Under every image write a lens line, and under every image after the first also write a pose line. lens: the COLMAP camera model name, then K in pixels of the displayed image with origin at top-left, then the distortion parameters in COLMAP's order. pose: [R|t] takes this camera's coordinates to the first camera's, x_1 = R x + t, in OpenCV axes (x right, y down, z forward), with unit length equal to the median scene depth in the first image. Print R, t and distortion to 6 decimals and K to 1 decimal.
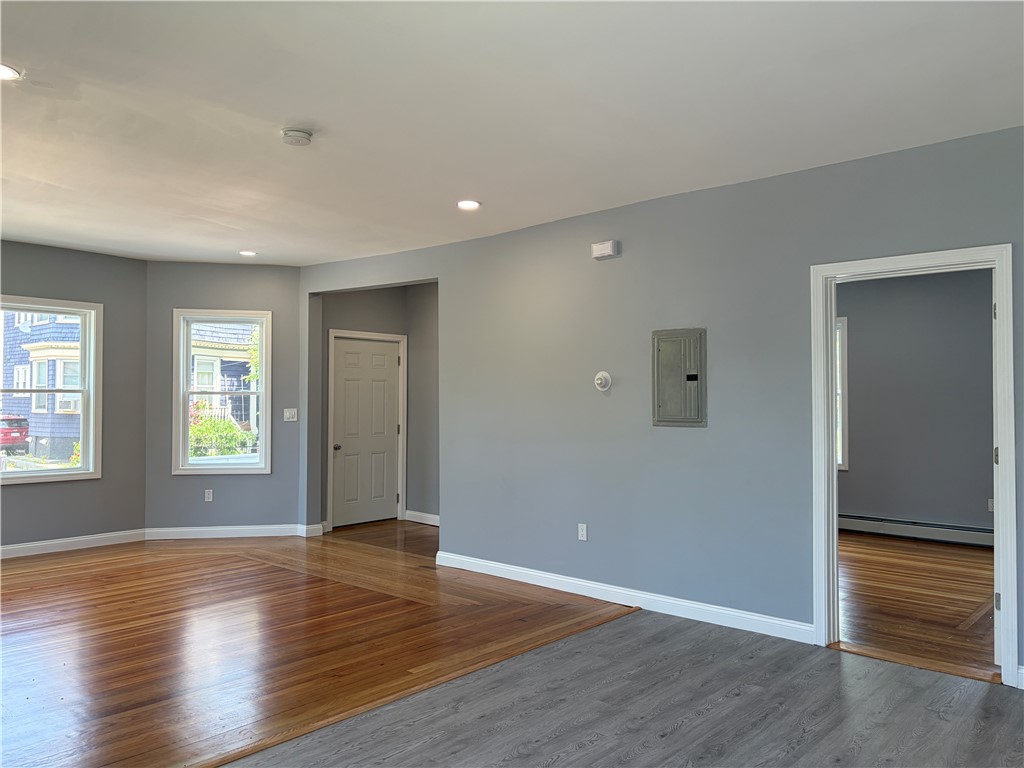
lens RADIAL K [[812.1, 0, 512.0], [0, 812.1, 384.0], [0, 0, 1]] dist [0.130691, -0.136033]
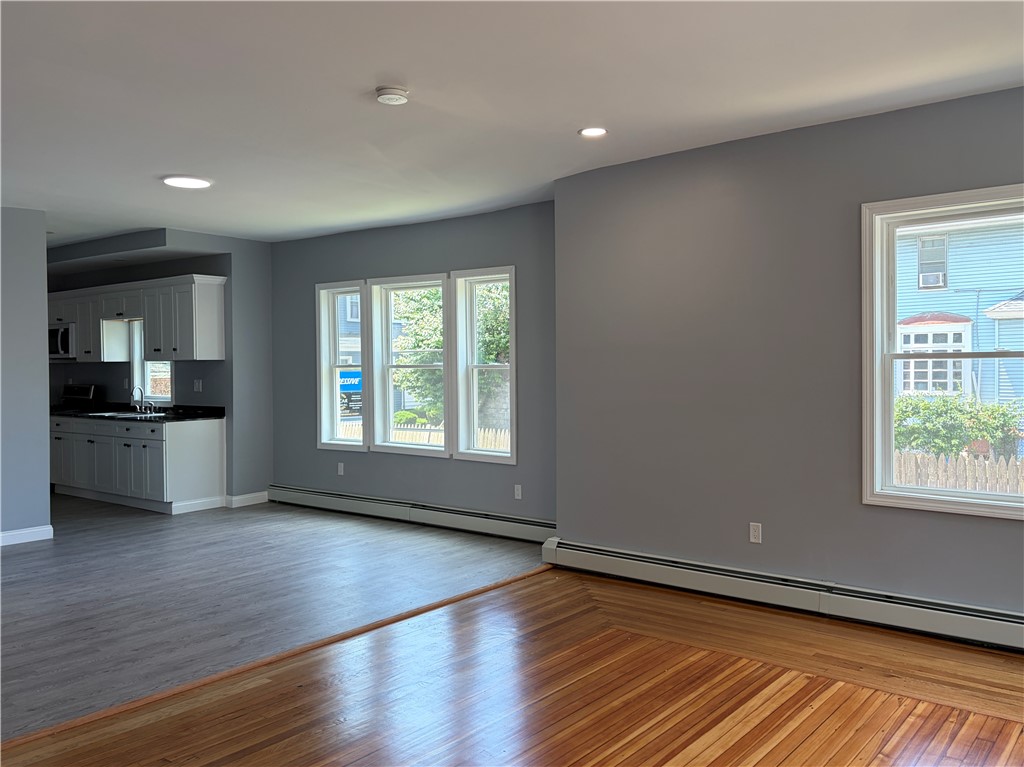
lens RADIAL K [[812.1, 0, 512.0], [0, 812.1, 383.5], [0, 0, 1]] dist [0.130691, -0.136033]
pose [[-0.999294, 0.002083, -0.037511, -0.397680], [0.001967, 0.999993, 0.003130, 0.032096], [0.037517, 0.003054, -0.999291, 2.146858]]
